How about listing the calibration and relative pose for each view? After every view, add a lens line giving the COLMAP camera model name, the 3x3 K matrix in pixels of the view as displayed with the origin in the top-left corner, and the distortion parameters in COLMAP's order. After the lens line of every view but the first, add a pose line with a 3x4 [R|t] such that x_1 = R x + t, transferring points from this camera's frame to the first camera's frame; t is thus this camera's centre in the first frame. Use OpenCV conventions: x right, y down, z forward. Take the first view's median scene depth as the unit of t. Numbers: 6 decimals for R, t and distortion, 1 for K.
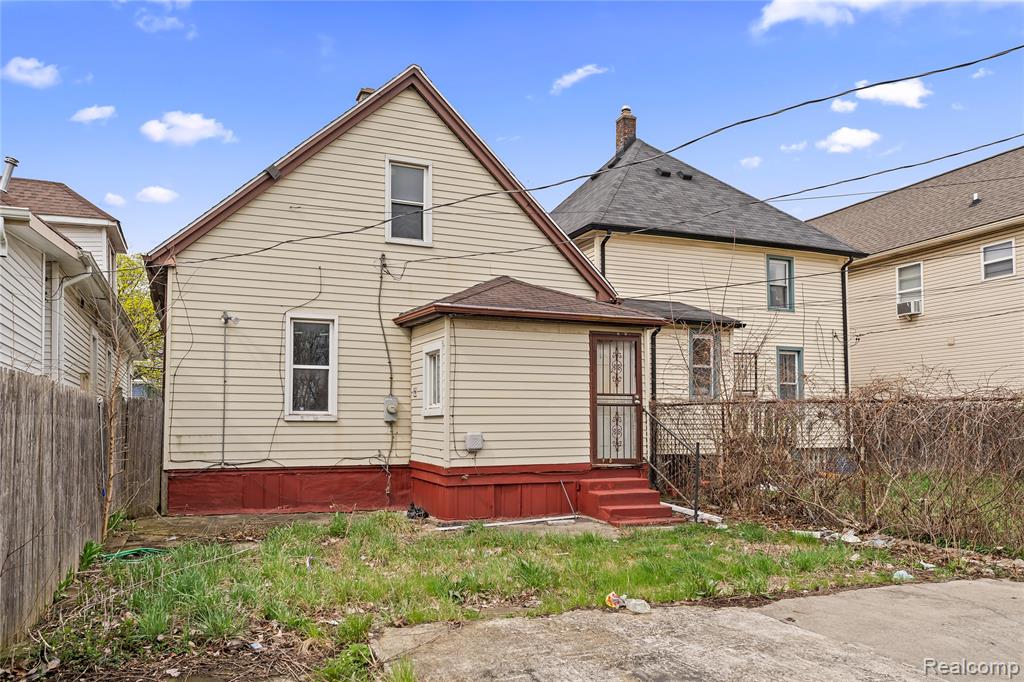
lens RADIAL K [[775.0, 0, 512.5], [0, 775.0, 339.3], [0, 0, 1]] dist [0.003957, -0.005796]
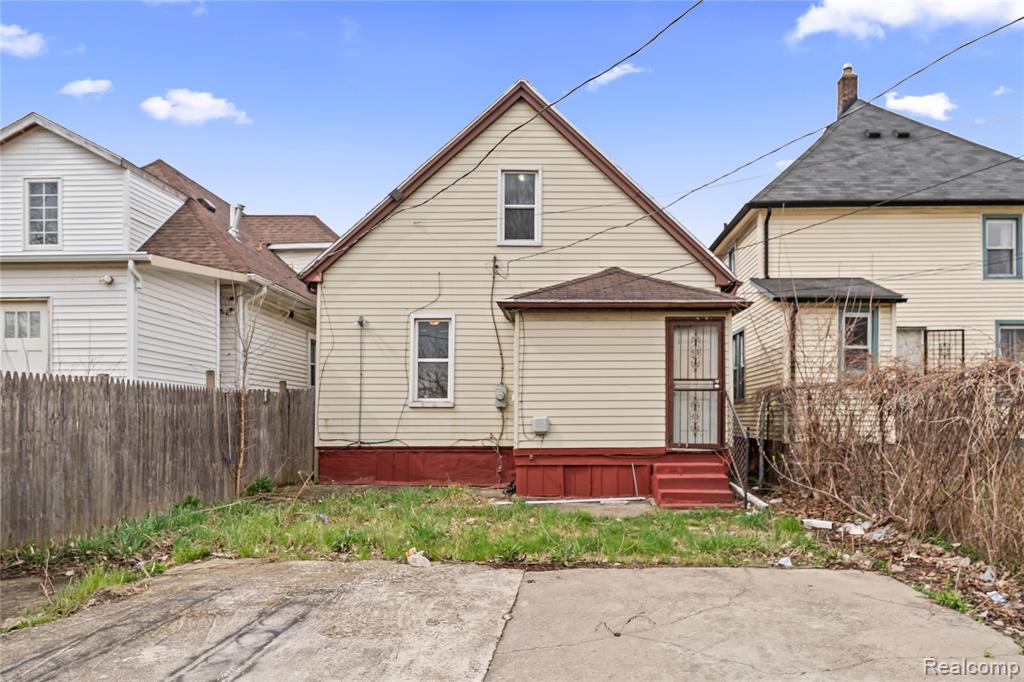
lens RADIAL K [[775.0, 0, 520.3], [0, 775.0, 340.7], [0, 0, 1]] dist [0.003957, -0.005796]
pose [[0.917784, -0.037574, -0.395297, 0.320866], [0.043994, 0.999006, 0.007184, 0.004243], [0.394634, -0.023984, 0.918525, -0.004716]]
